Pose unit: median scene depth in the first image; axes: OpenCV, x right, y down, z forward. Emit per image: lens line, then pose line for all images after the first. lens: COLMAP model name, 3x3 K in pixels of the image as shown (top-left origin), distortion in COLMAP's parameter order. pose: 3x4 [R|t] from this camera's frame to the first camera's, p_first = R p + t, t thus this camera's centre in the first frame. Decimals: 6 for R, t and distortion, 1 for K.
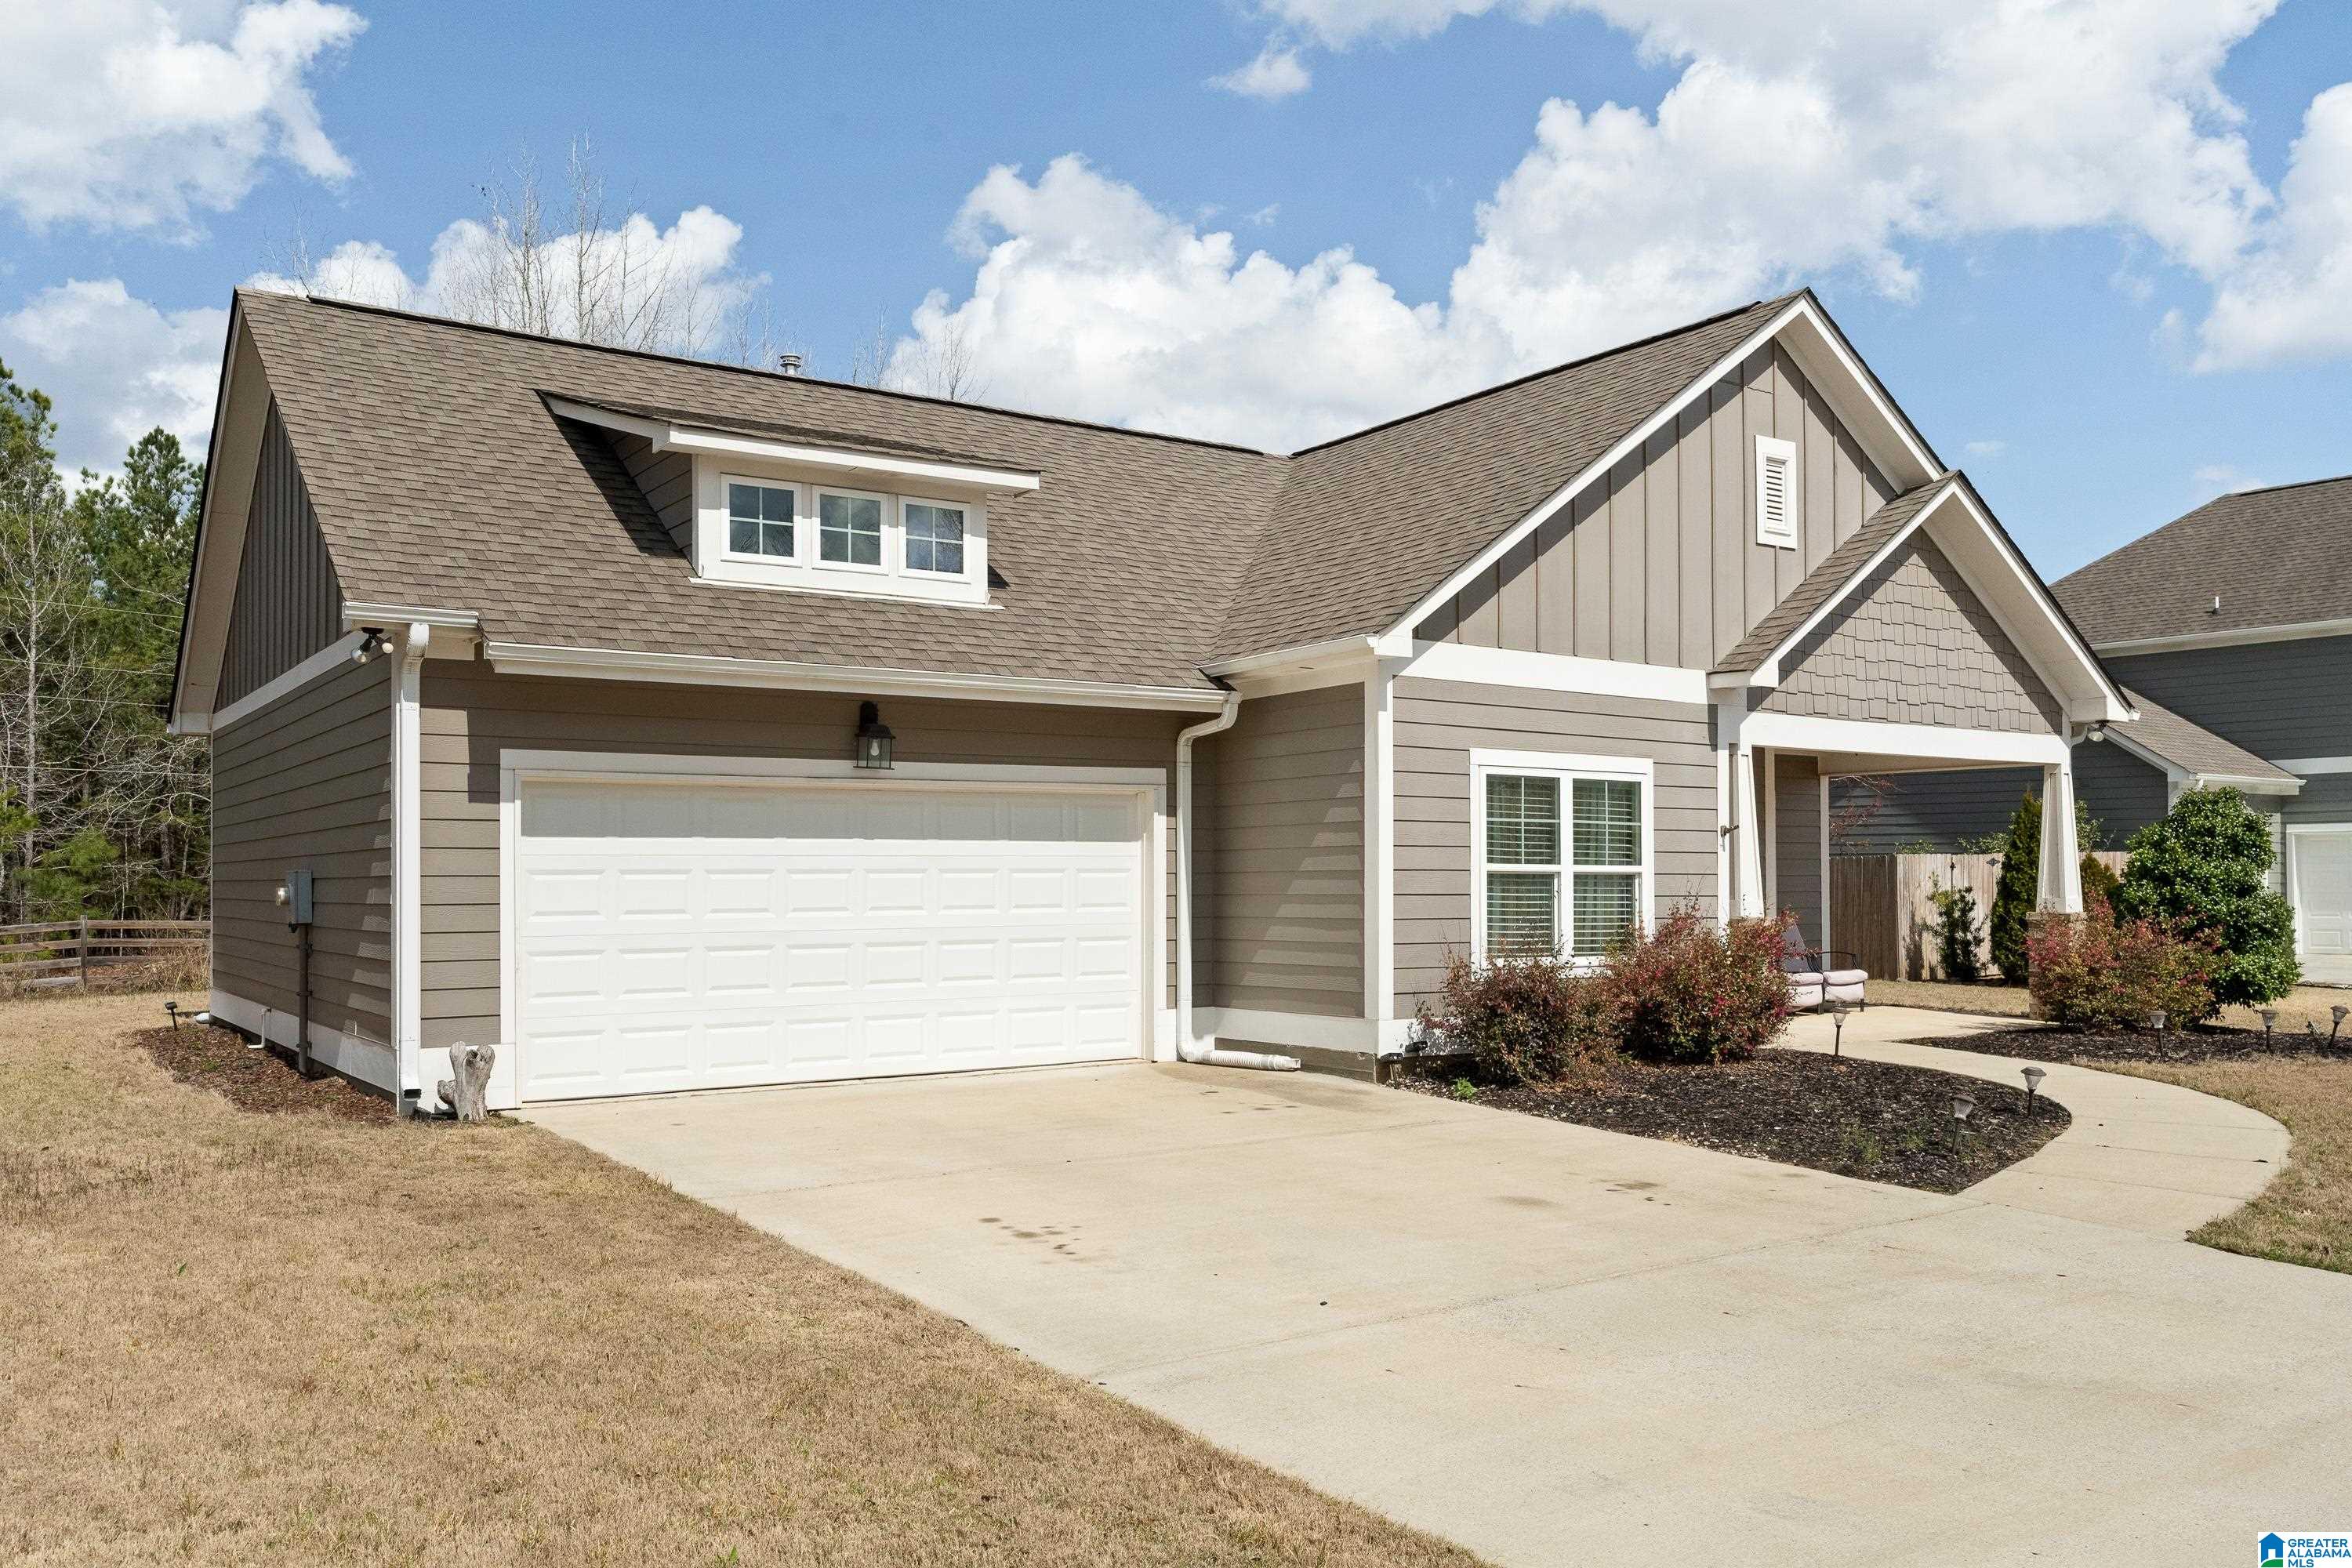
lens RADIAL K [[1885.1, 0, 1253.3], [0, 1885.1, 850.0], [0, 0, 1]] dist [-0.030588, -0.011250]
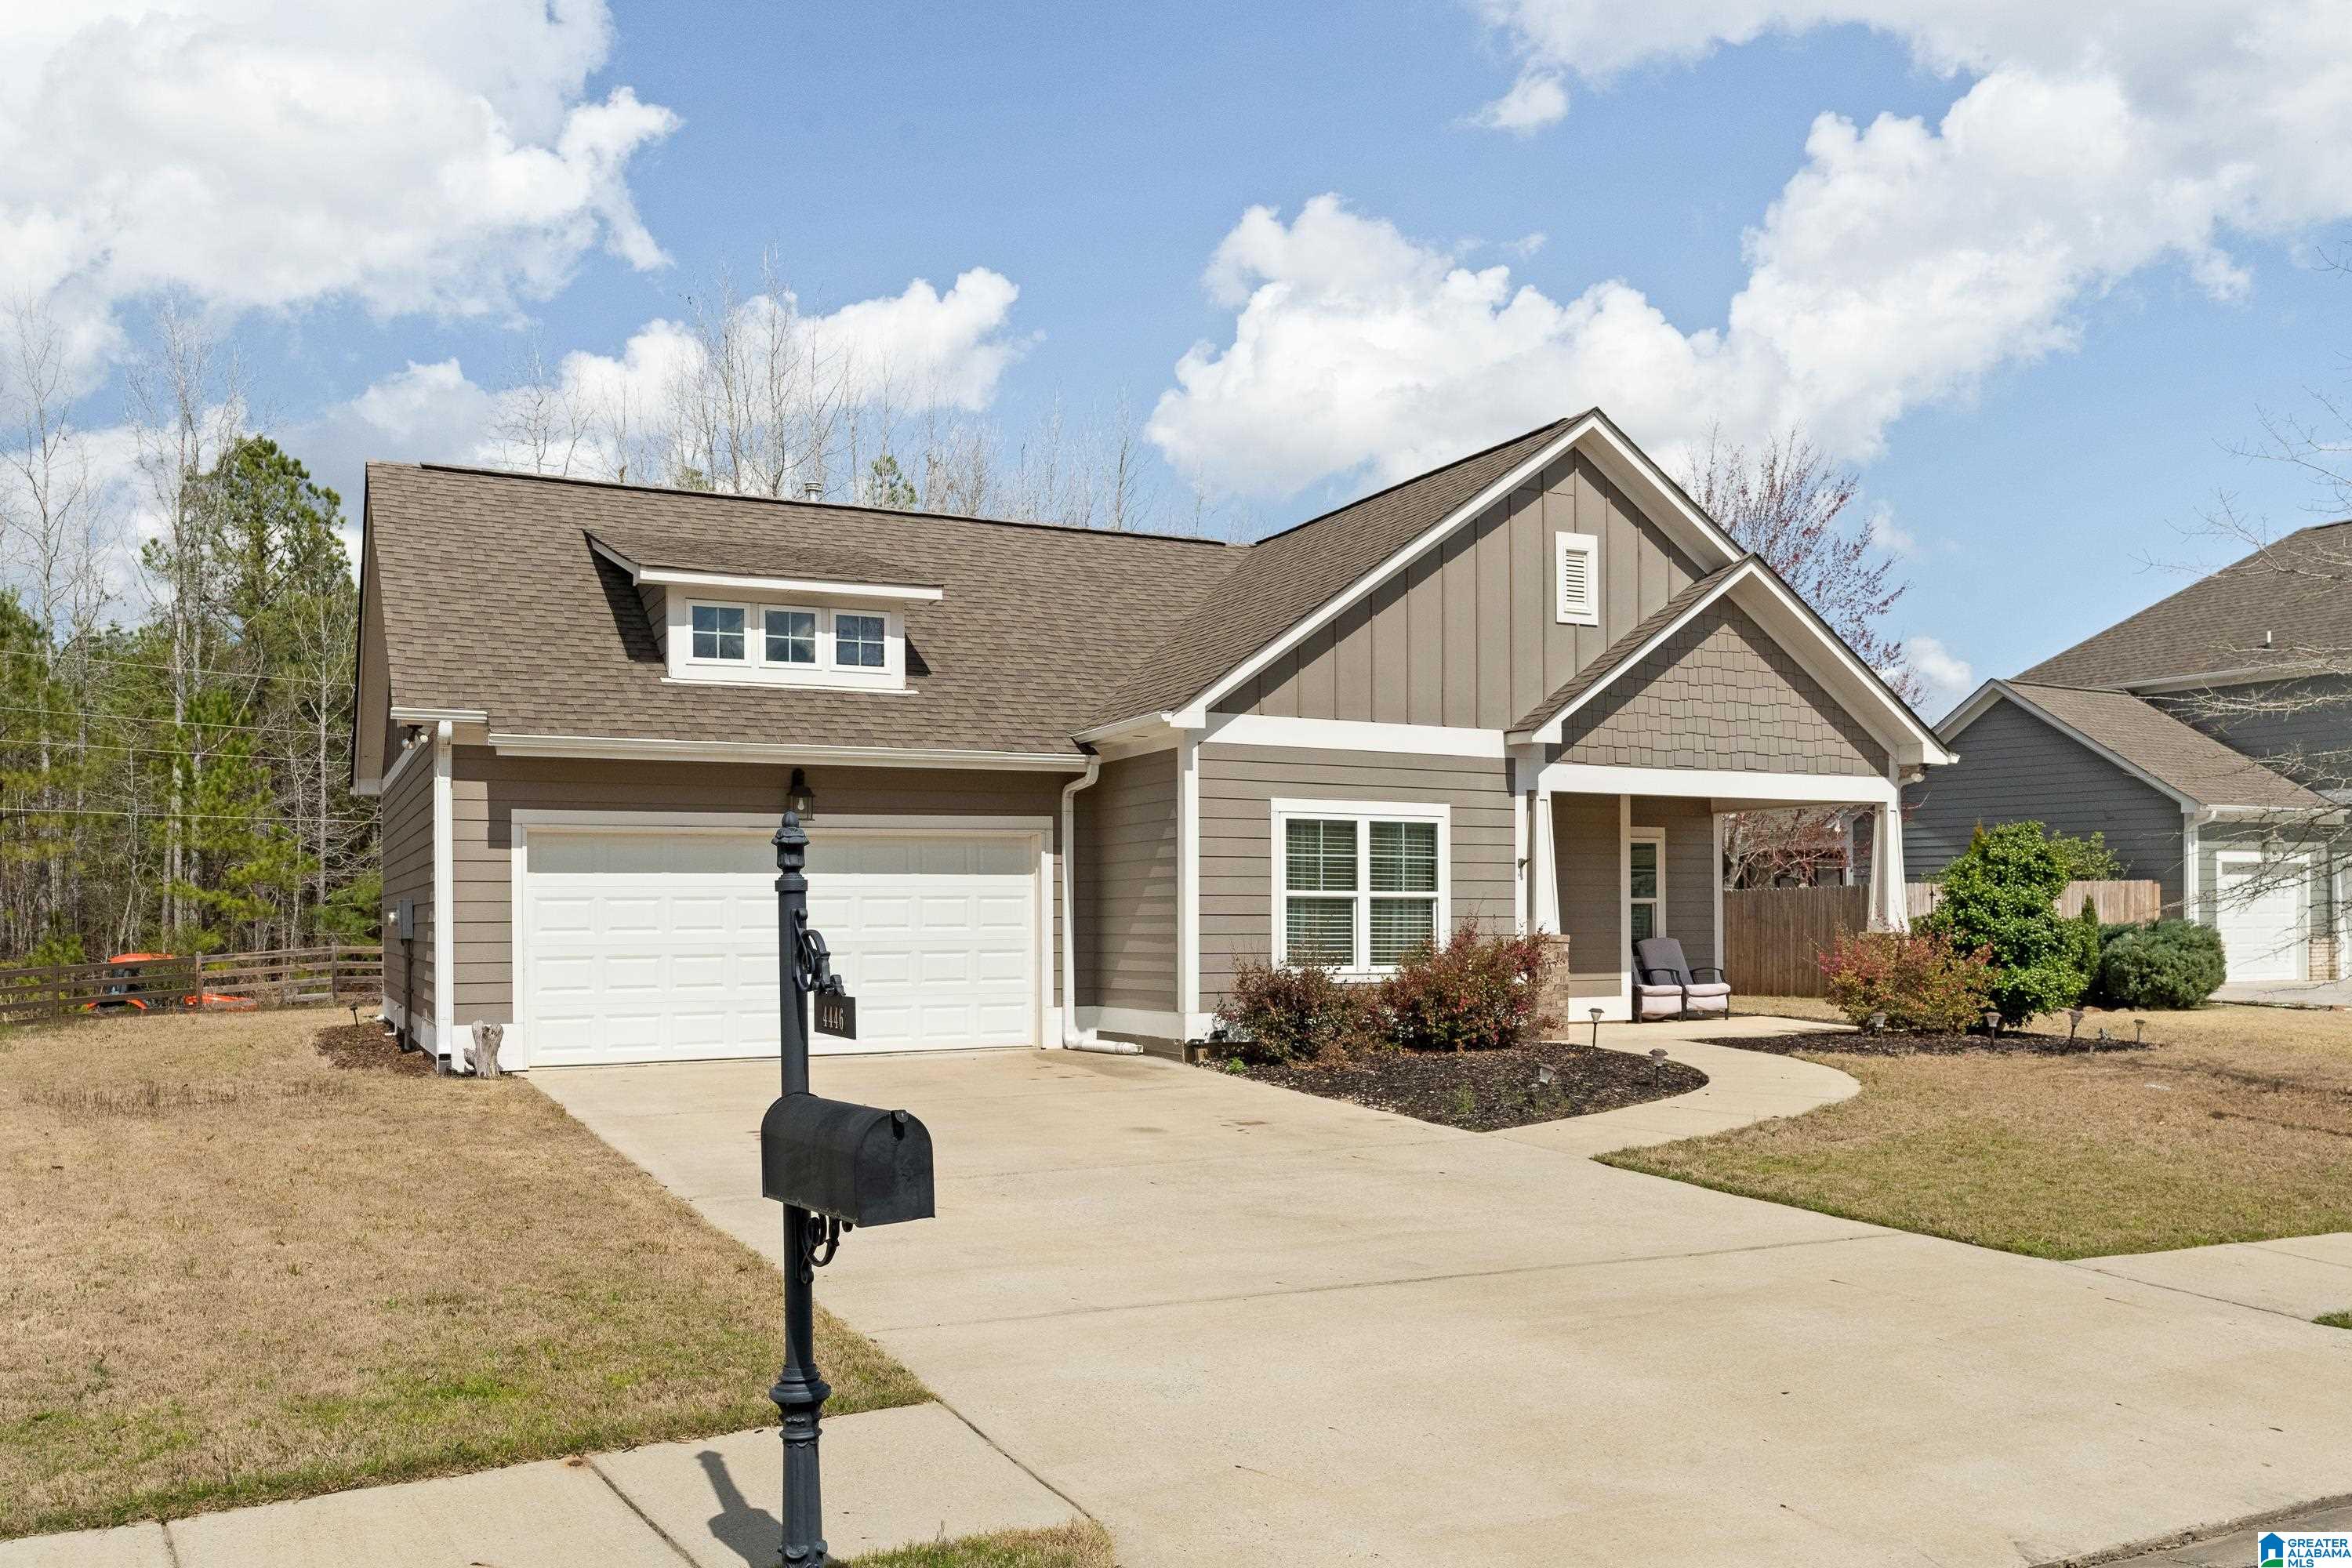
lens RADIAL K [[1885.1, 0, 1269.0], [0, 1885.1, 896.2], [0, 0, 1]] dist [-0.030588, -0.011250]
pose [[0.990488, -0.004148, -0.137535, 0.264941], [0.004831, 0.999978, 0.004628, 0.004984], [0.137513, -0.005249, 0.990486, -0.224433]]
